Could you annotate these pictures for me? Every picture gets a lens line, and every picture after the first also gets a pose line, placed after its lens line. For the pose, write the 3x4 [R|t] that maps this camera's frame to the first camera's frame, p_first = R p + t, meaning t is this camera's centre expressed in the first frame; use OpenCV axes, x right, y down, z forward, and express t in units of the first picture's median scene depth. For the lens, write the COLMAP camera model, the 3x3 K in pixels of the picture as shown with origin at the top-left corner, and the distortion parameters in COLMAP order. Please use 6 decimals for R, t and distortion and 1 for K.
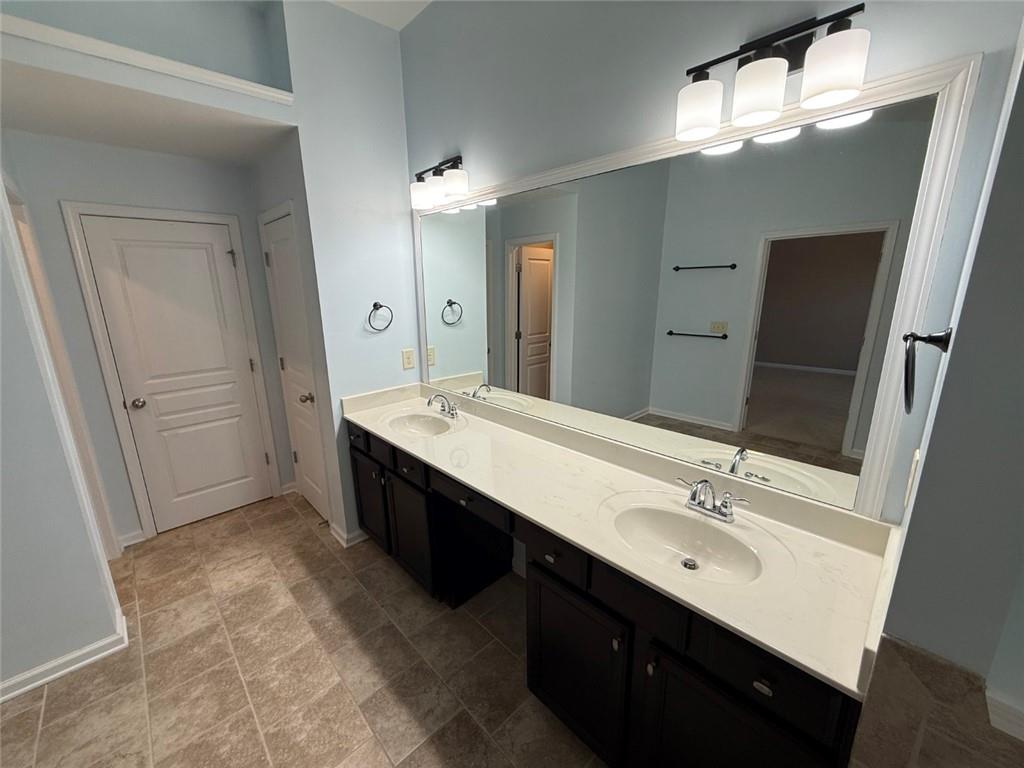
lens RADIAL K [[407.4, 0, 509.5], [0, 407.4, 382.3], [0, 0, 1]] dist [0.000275, 0.000188]
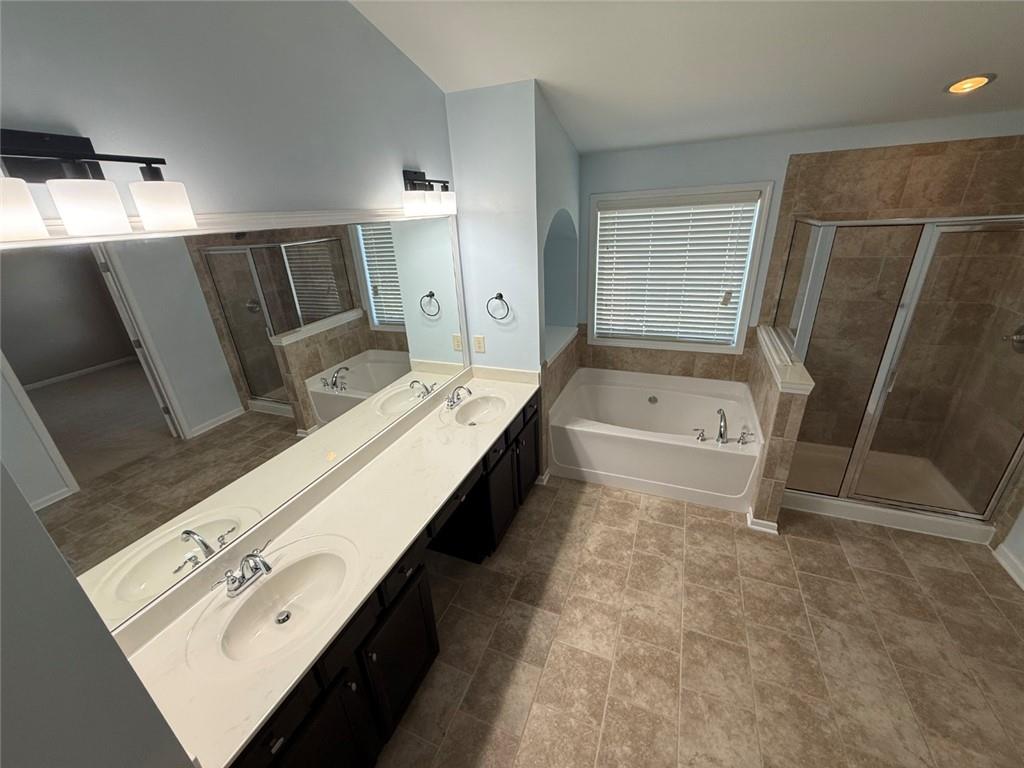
lens RADIAL K [[407.4, 0, 510.4], [0, 407.4, 384.2], [0, 0, 1]] dist [0.000275, 0.000188]
pose [[-0.405044, -0.313559, 0.858848, -1.142304], [0.274376, 0.854372, 0.441324, -0.498378], [-0.872157, 0.414403, -0.260026, 1.087679]]
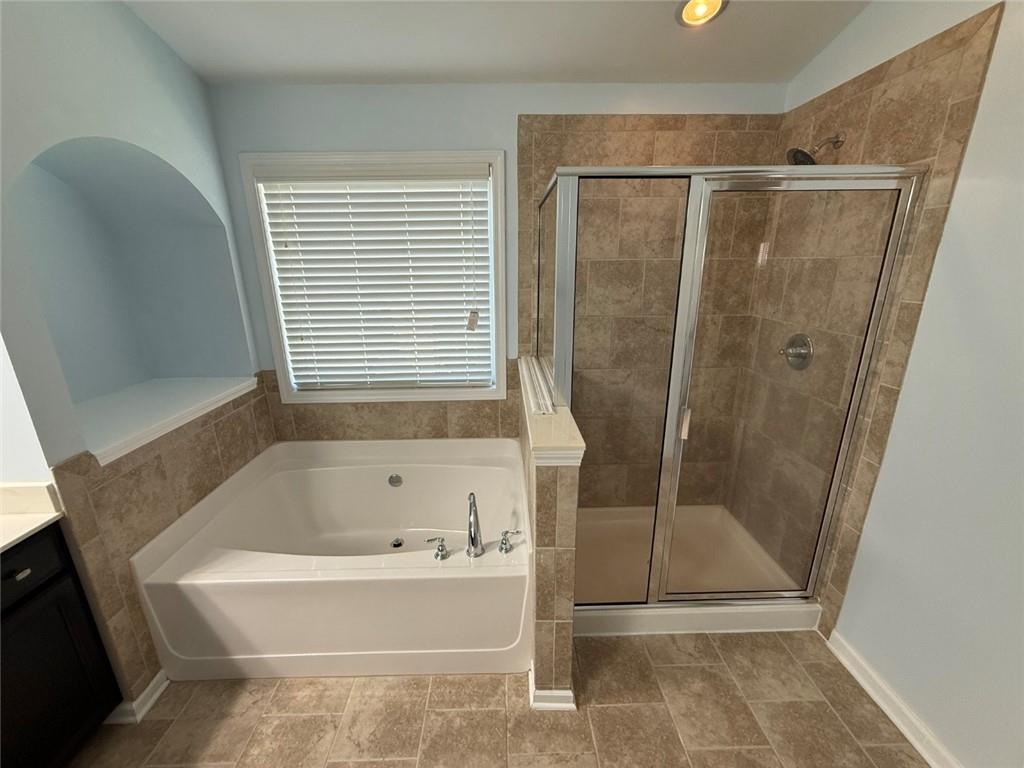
lens RADIAL K [[407.4, 0, 511.2], [0, 407.4, 384.5], [0, 0, 1]] dist [0.000275, 0.000188]
pose [[-0.744103, -0.158741, 0.648932, -0.724209], [0.182432, 0.886159, 0.425958, -0.033052], [-0.642674, 0.435342, -0.630435, 0.308914]]
